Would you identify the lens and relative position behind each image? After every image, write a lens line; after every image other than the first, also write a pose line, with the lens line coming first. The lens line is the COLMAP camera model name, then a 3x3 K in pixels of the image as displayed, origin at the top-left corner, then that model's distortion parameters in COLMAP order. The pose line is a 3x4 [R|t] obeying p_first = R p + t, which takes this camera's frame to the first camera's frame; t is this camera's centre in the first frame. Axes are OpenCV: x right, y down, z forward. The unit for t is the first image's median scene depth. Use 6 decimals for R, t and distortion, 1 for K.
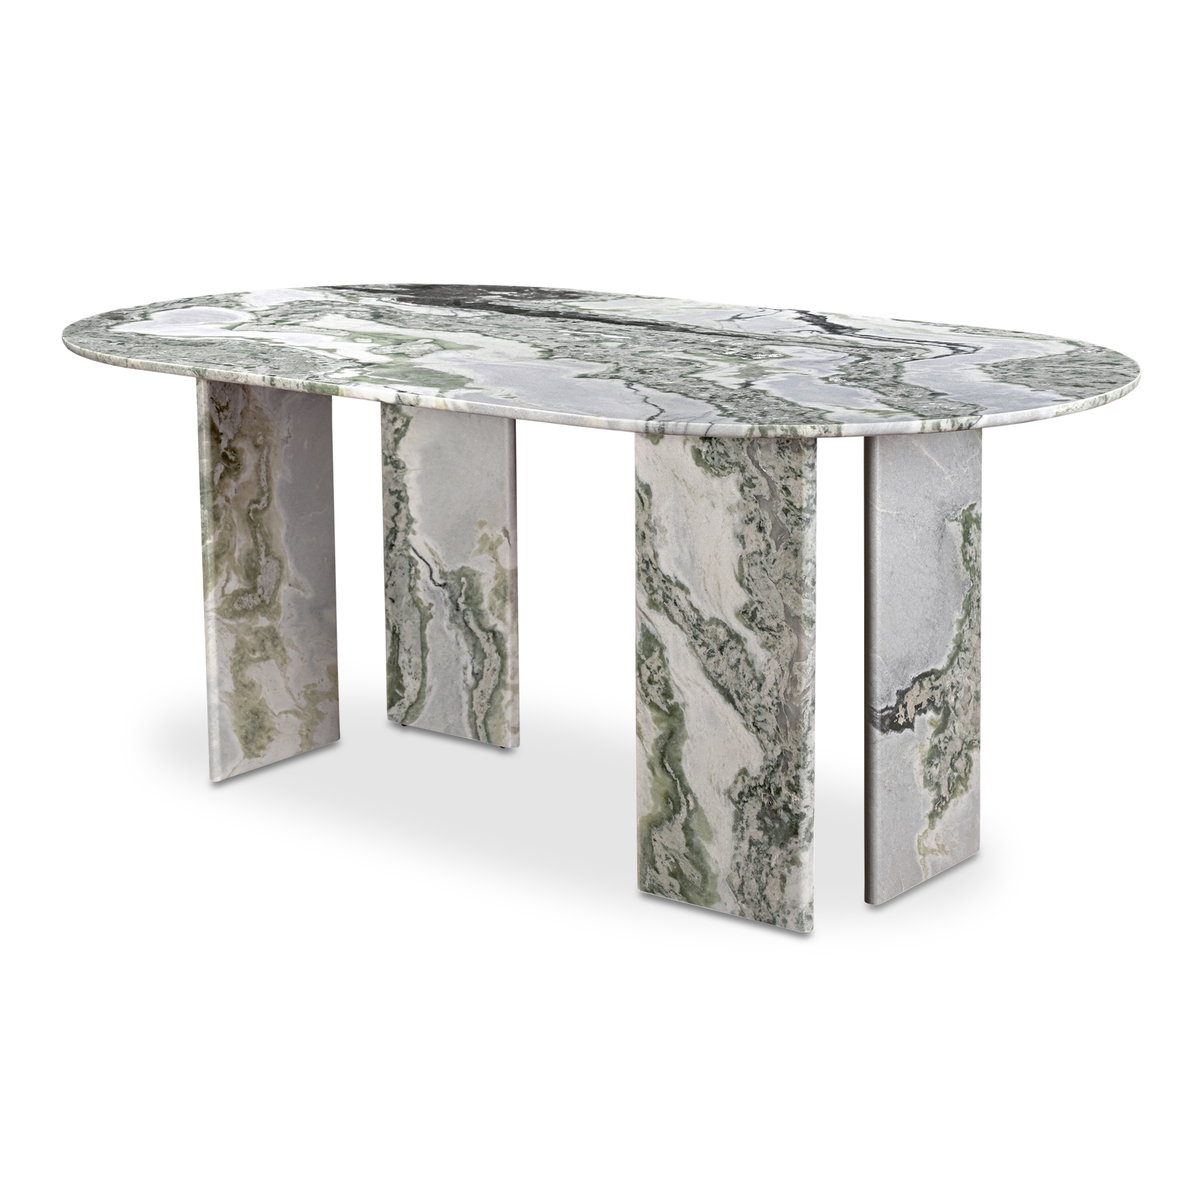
lens RADIAL K [[2631.5, 0, 600.0], [0, 2631.5, 600.0], [0, 0, 1]] dist [0.336106, 0.028496]
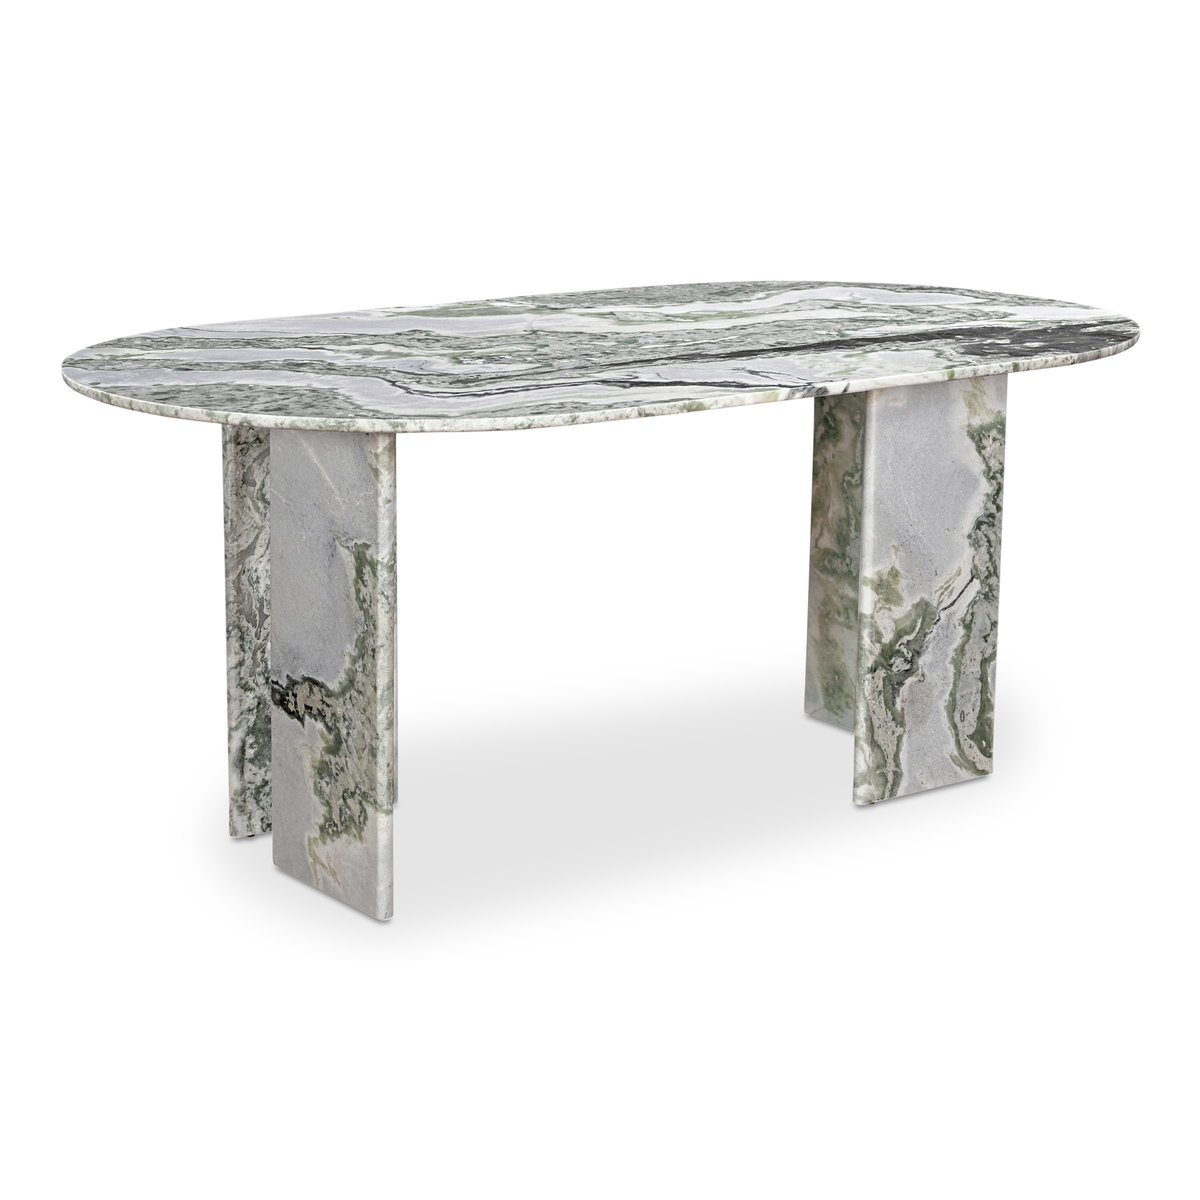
lens RADIAL K [[2836.5, 0, 600.0], [0, 2836.5, 600.0], [0, 0, 1]] dist [0.086115, 0.112910]
pose [[-0.270443, 0.236301, -0.933286, 1.064292], [-0.234079, 0.924180, 0.301826, -0.341827], [0.933846, 0.300089, -0.194624, 1.271903]]
